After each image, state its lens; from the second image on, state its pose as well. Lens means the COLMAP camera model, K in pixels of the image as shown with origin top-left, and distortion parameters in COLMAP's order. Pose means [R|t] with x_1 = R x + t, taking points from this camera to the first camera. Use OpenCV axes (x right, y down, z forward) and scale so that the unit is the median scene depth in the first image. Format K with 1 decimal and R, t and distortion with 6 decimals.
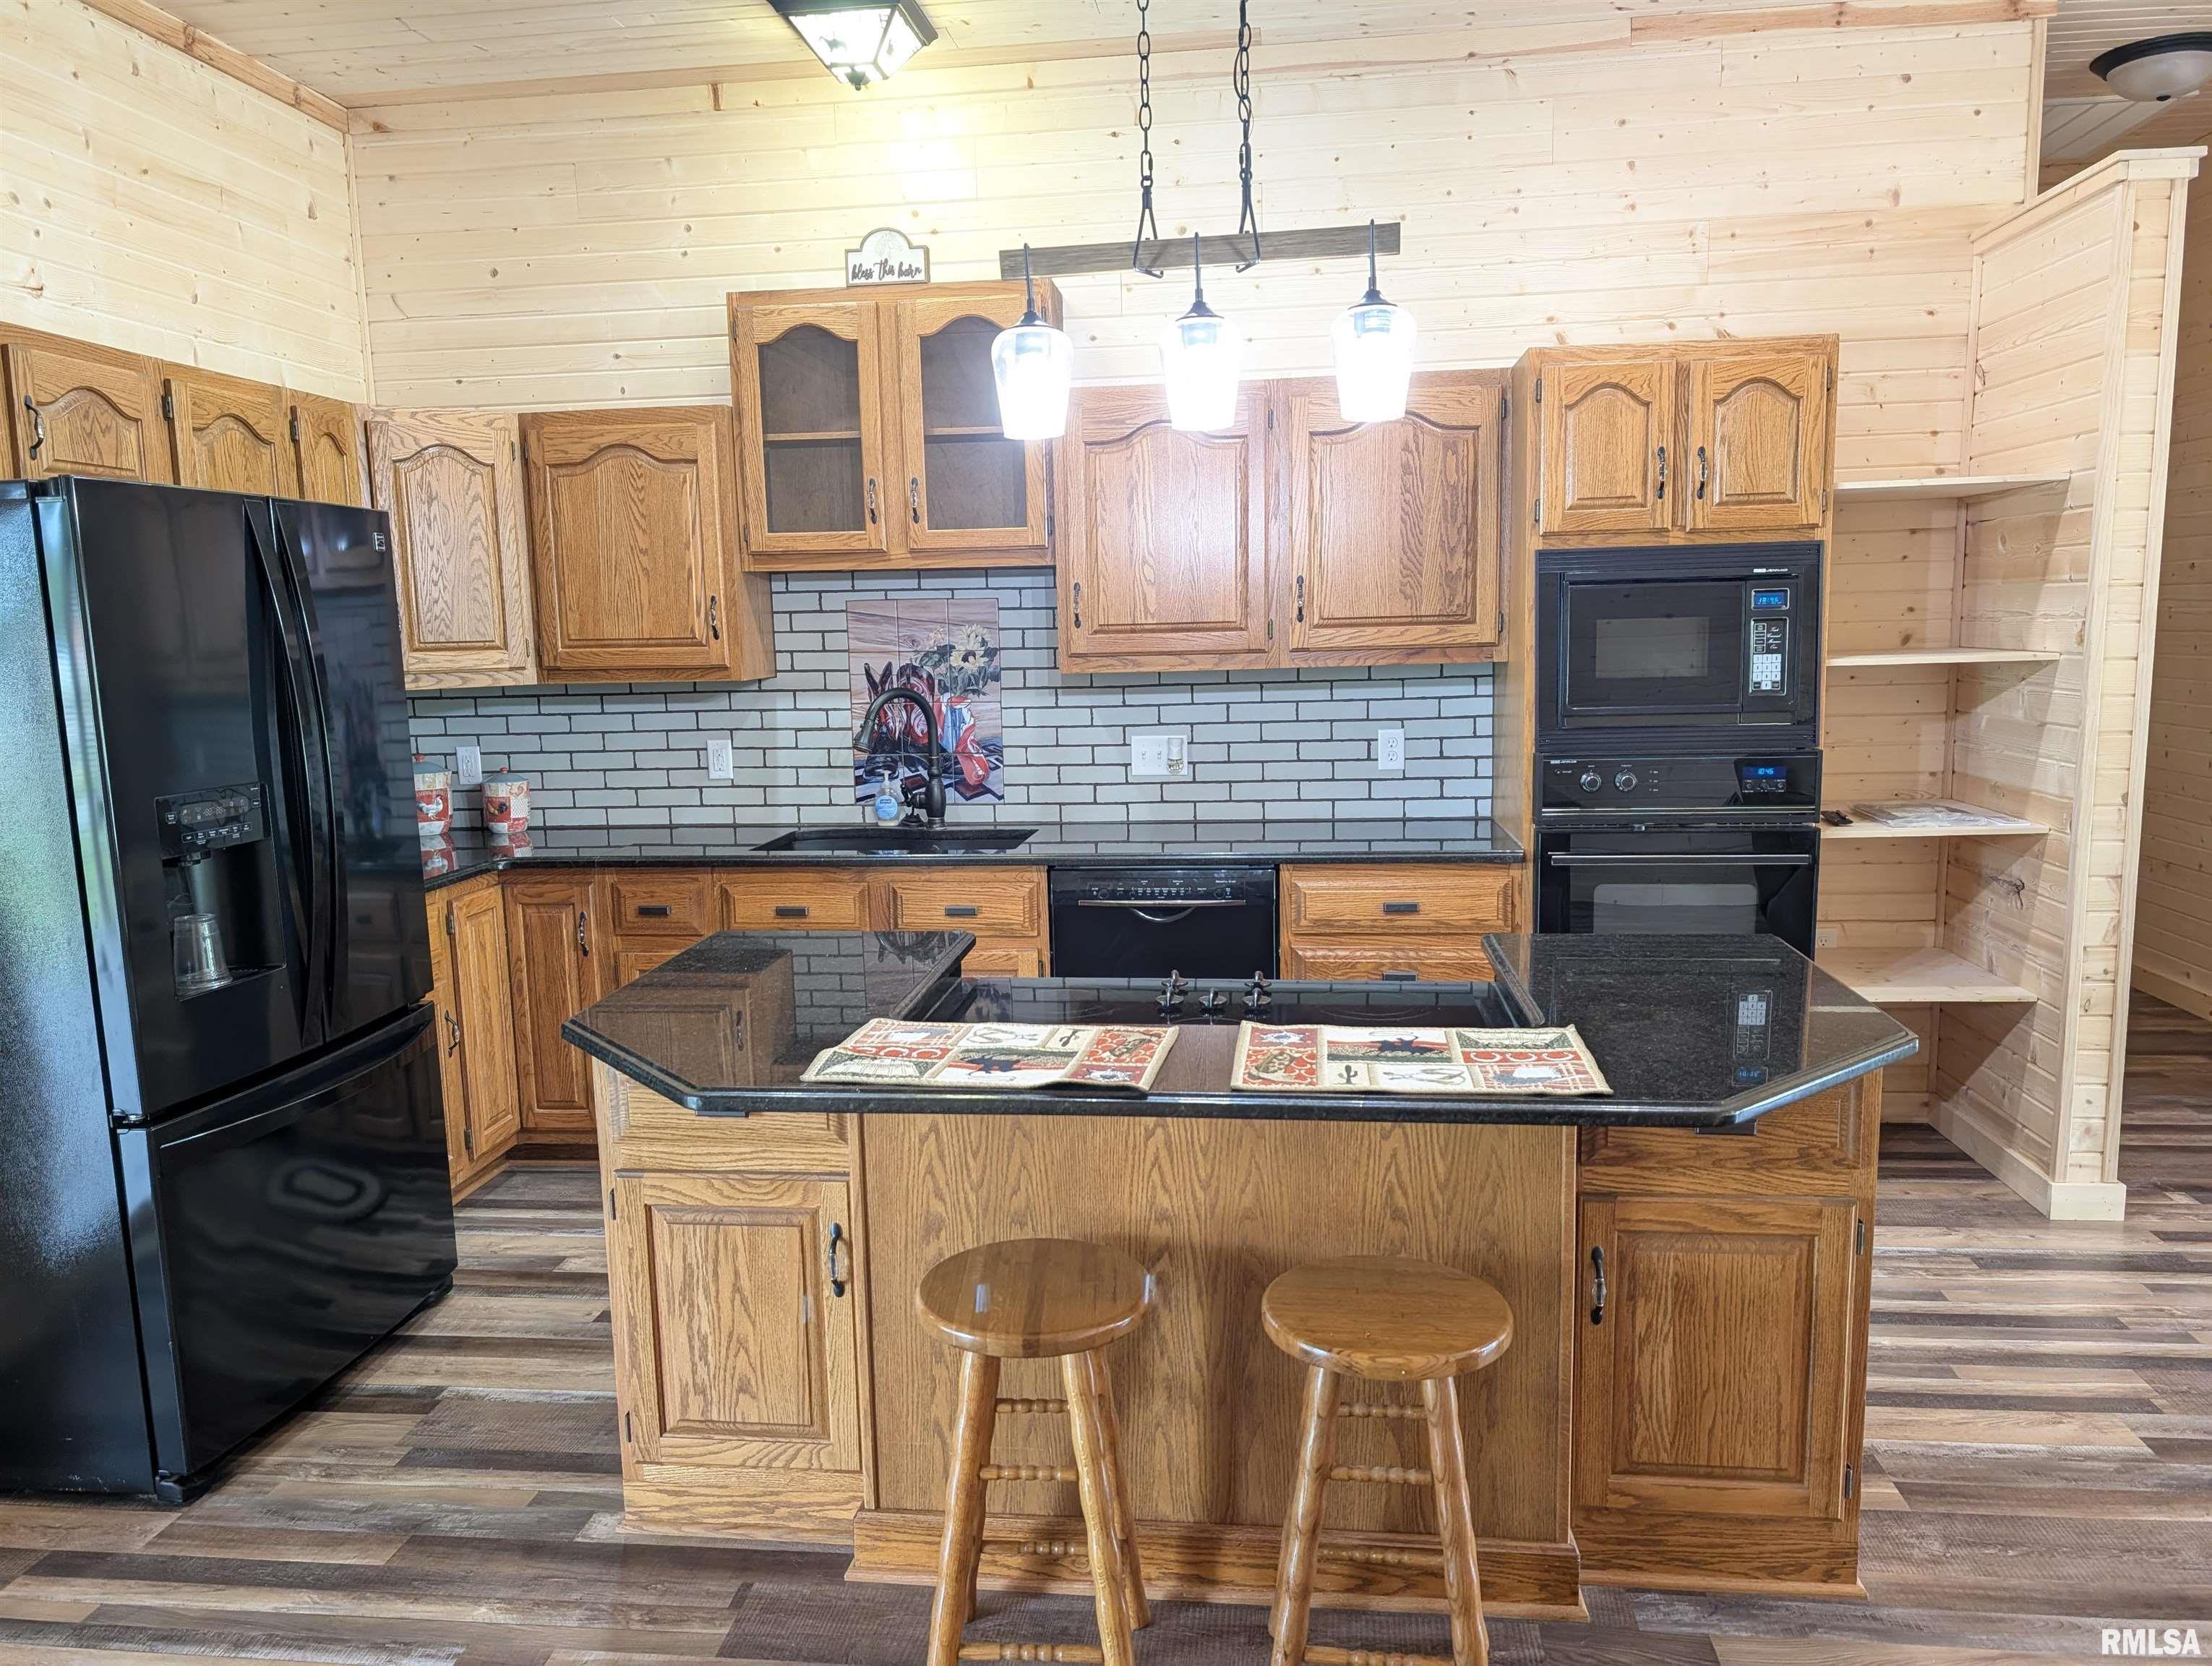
lens RADIAL K [[1597.7, 0, 1101.6], [0, 1597.7, 845.2], [0, 0, 1]] dist [0.036266, -0.035784]
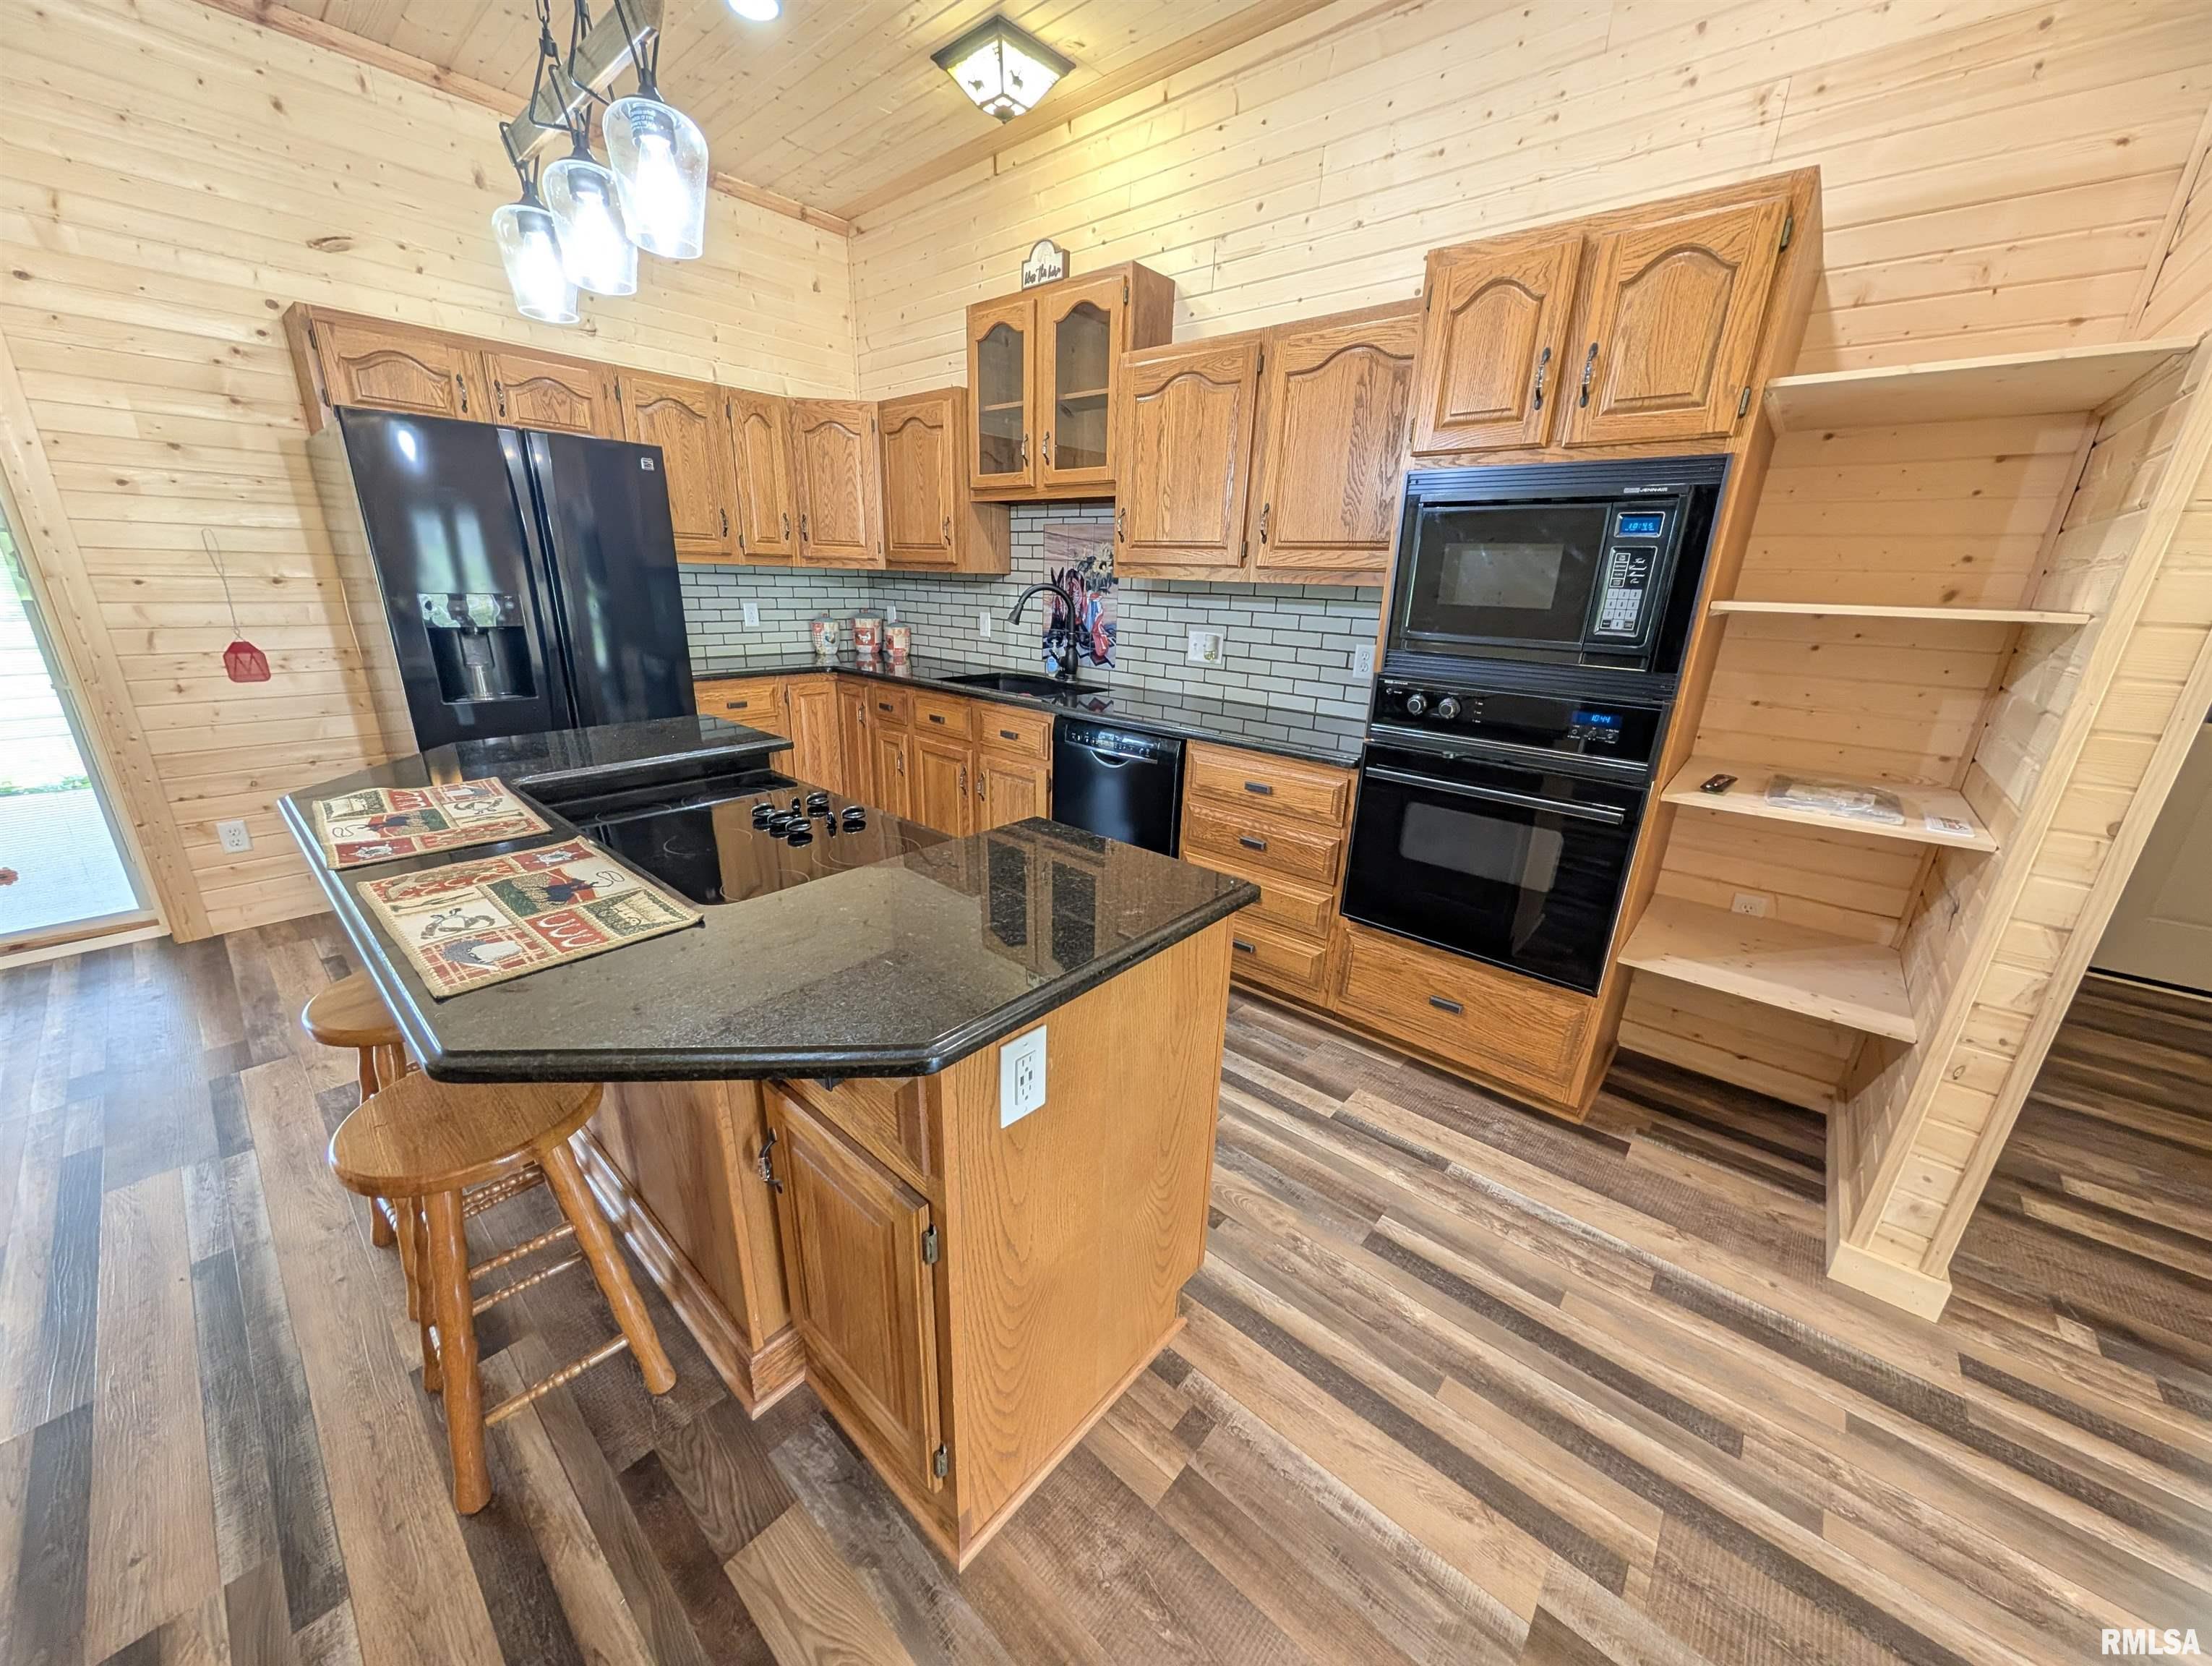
lens RADIAL K [[808.4, 0, 1103.6], [0, 808.4, 840.2], [0, 0, 1]] dist [-0.002902, 0.000794]
pose [[0.821074, 0.227151, -0.523678, 0.407155], [-0.131879, 0.968080, 0.213142, -0.036776], [0.555378, -0.105943, 0.824822, 0.409189]]
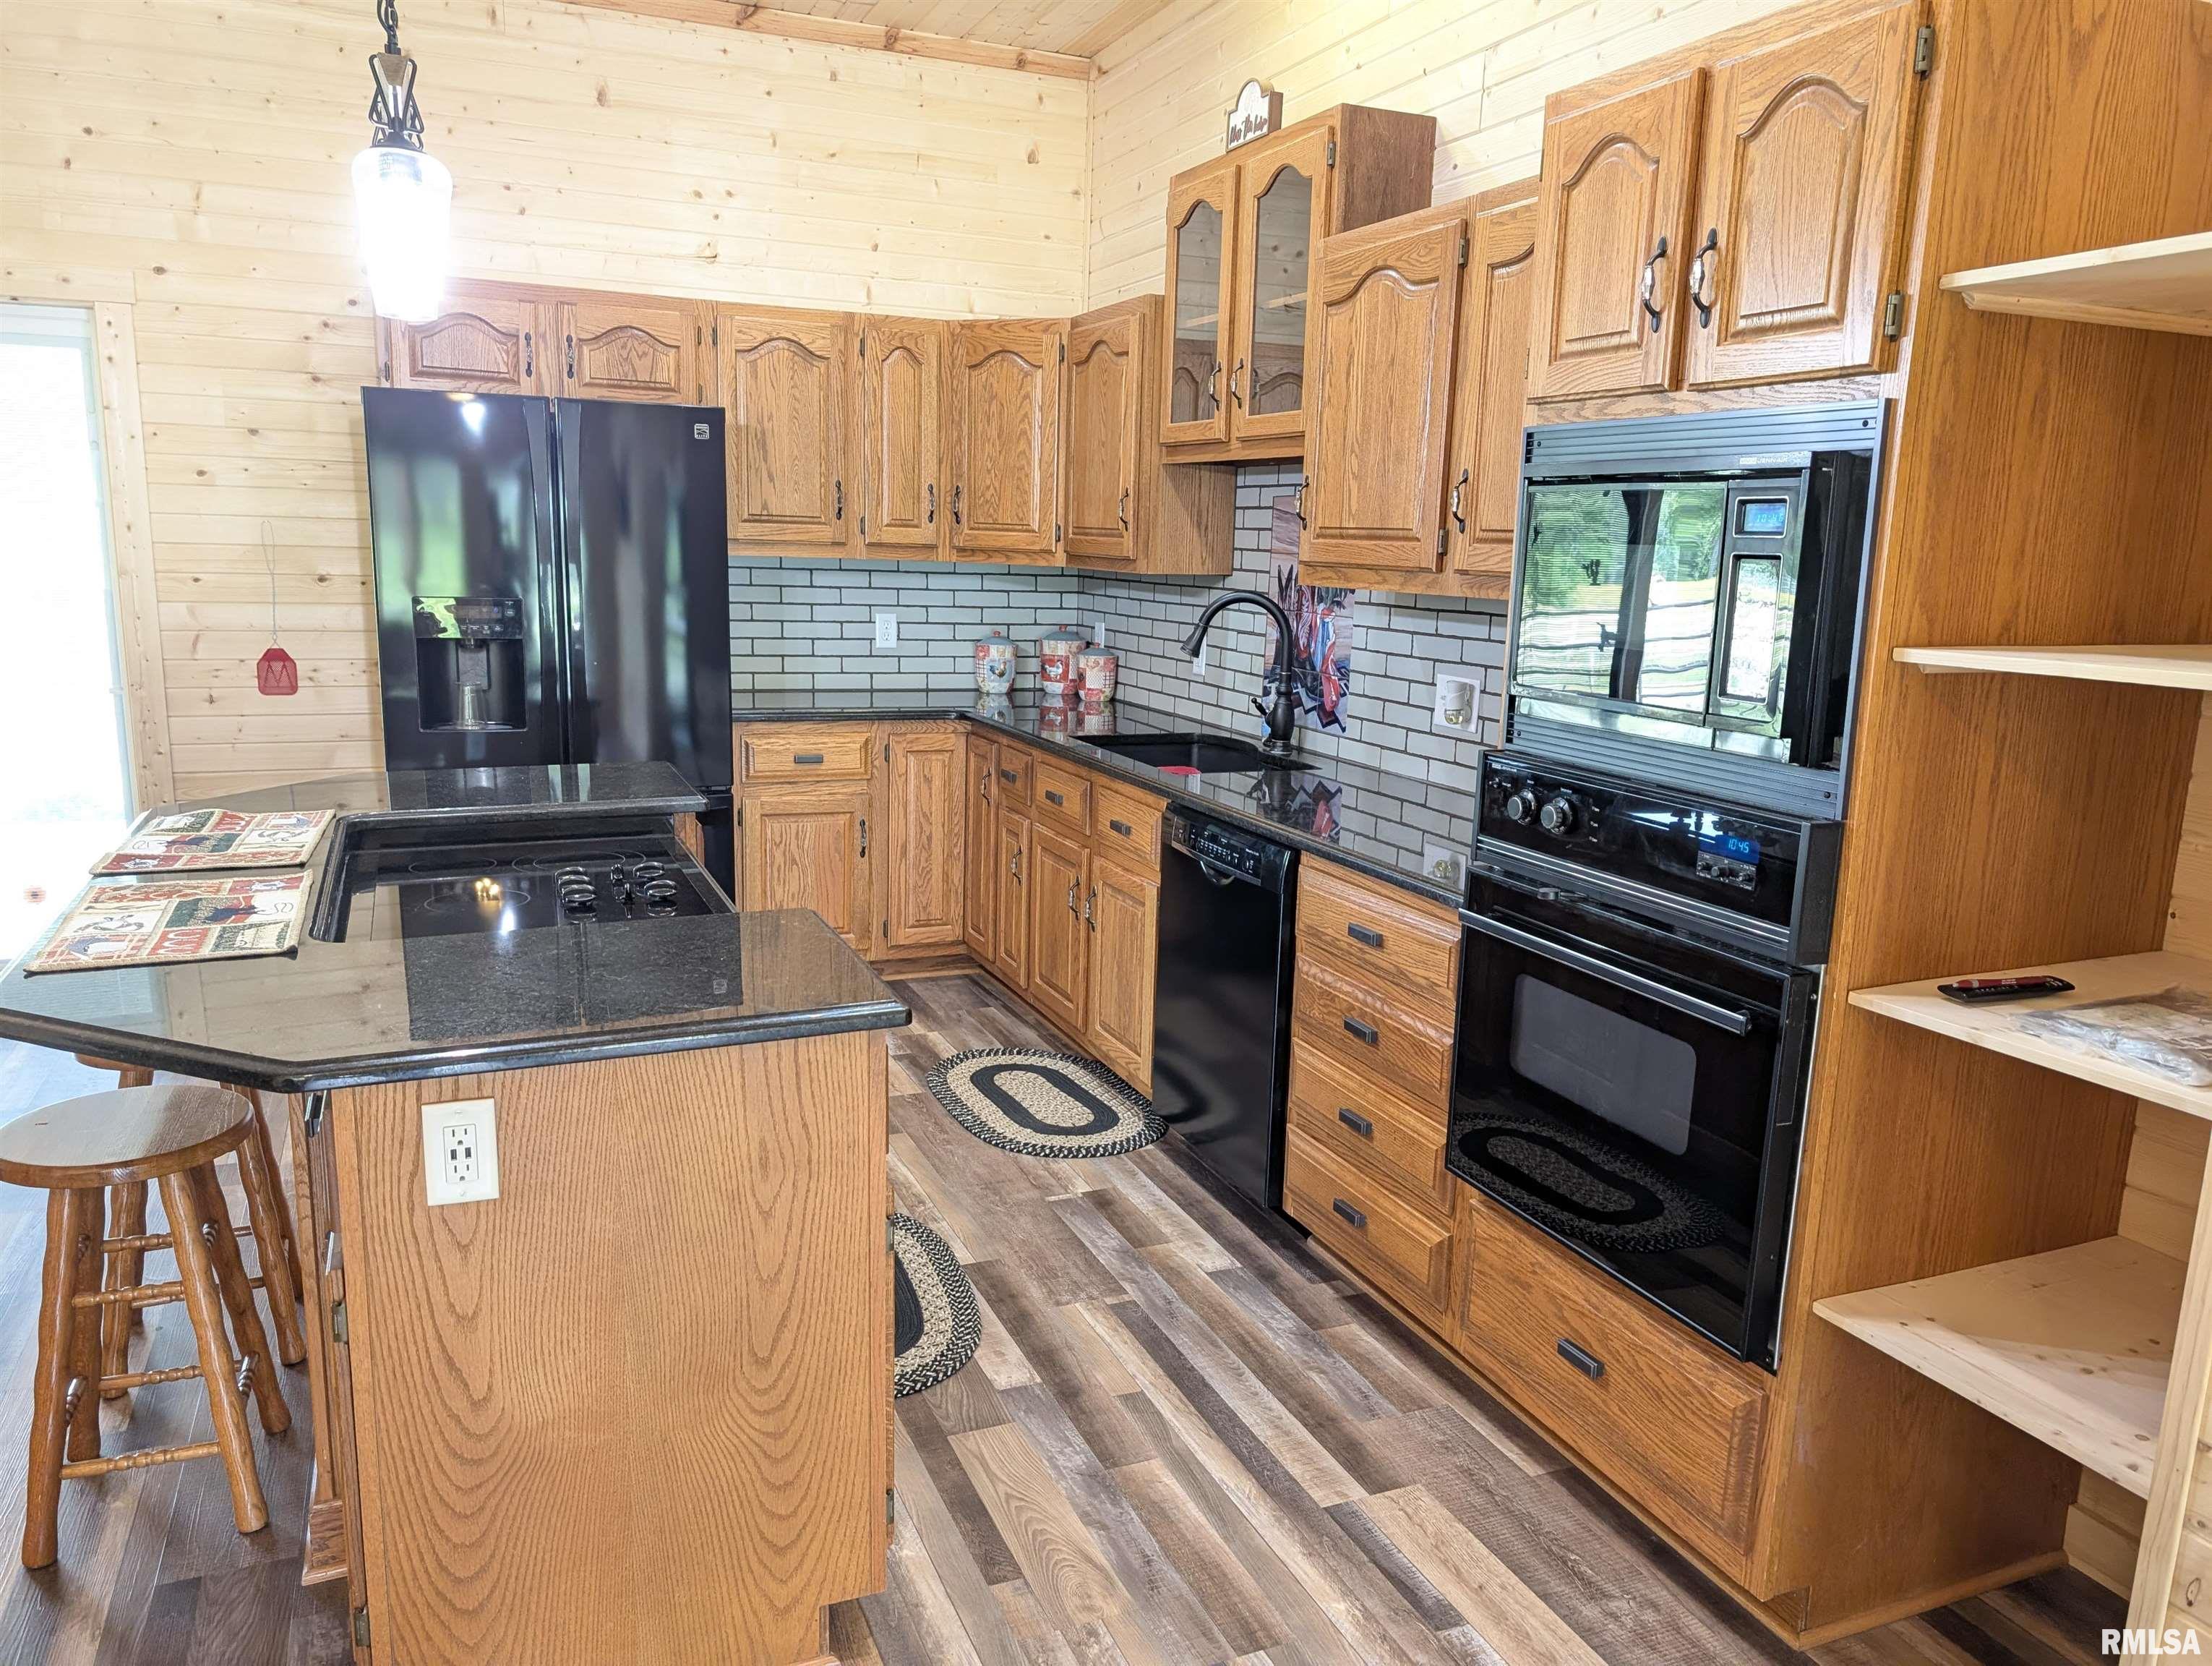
lens RADIAL K [[1597.7, 0, 1109.1], [0, 1597.7, 847.1], [0, 0, 1]] dist [0.036266, -0.035784]
pose [[0.491744, 0.207147, -0.845741, 0.705537], [-0.163381, 0.975989, 0.144053, -0.081658], [0.855275, 0.067341, 0.513781, 0.511472]]
